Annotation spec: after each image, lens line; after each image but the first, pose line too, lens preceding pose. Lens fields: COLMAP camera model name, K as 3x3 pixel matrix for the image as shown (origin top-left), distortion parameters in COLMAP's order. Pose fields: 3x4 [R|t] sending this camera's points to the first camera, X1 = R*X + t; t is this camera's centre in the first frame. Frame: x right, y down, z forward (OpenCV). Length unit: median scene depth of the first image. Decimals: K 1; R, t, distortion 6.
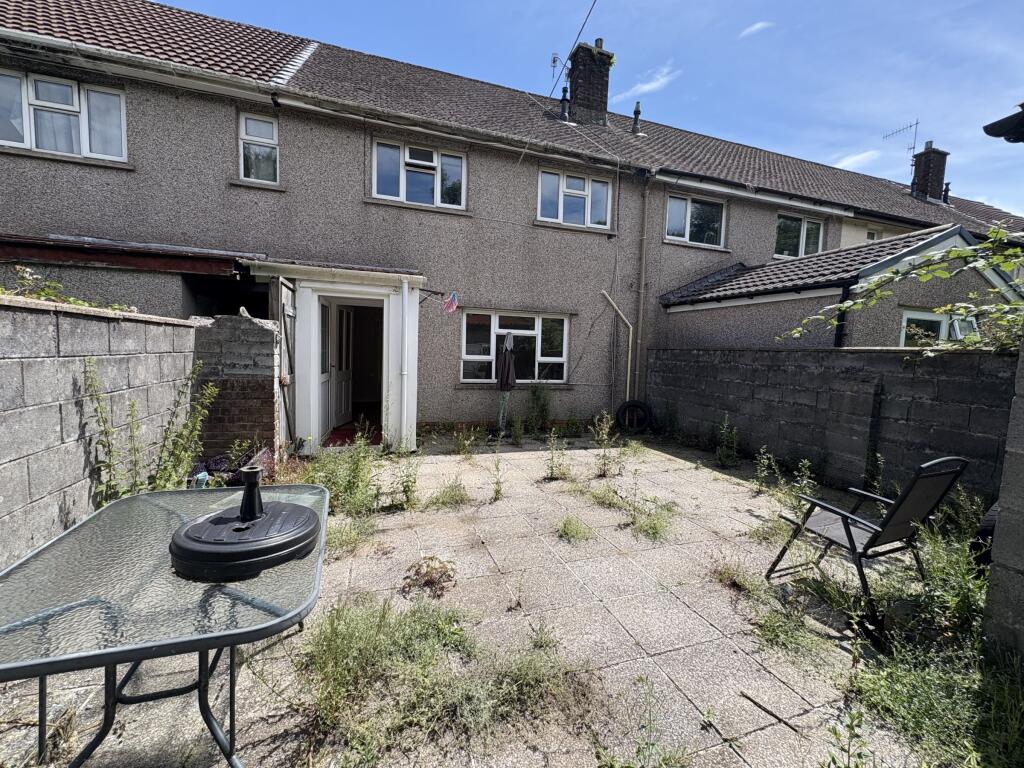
lens RADIAL K [[417.5, 0, 508.5], [0, 417.5, 383.1], [0, 0, 1]] dist [0.001049, -0.000087]
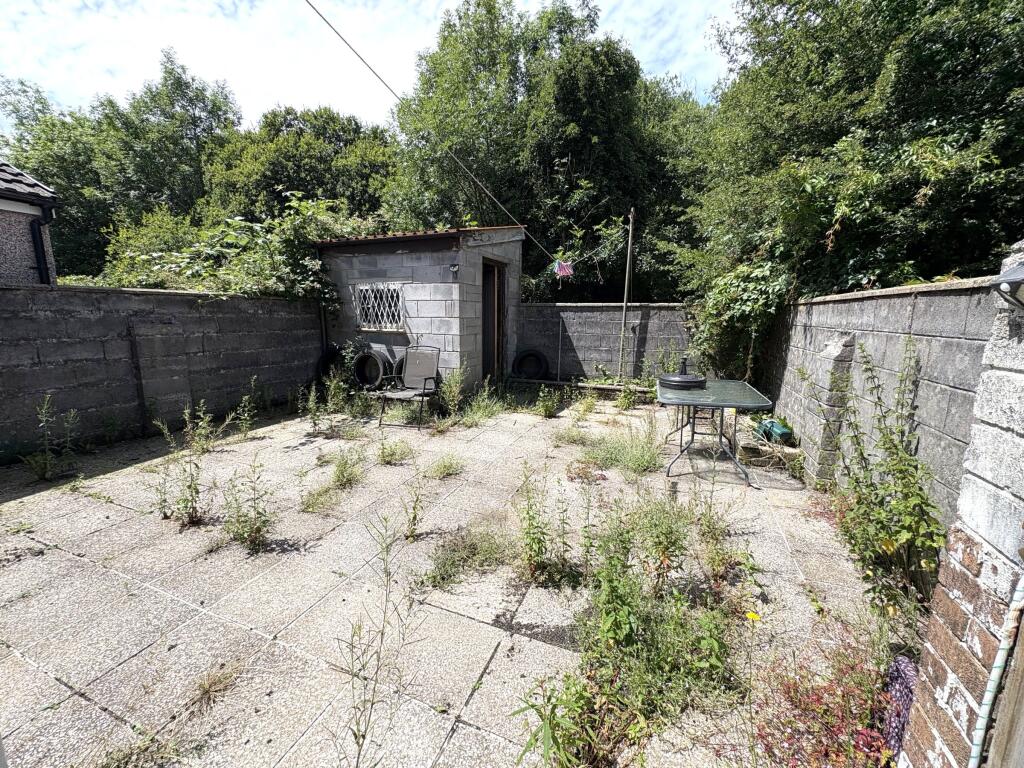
lens RADIAL K [[417.5, 0, 507.0], [0, 417.5, 385.8], [0, 0, 1]] dist [0.001049, -0.000087]
pose [[-0.768423, -0.155698, 0.620713, -0.511912], [0.009415, 0.967096, 0.254238, -0.118832], [-0.639873, 0.201206, -0.741673, 1.352444]]
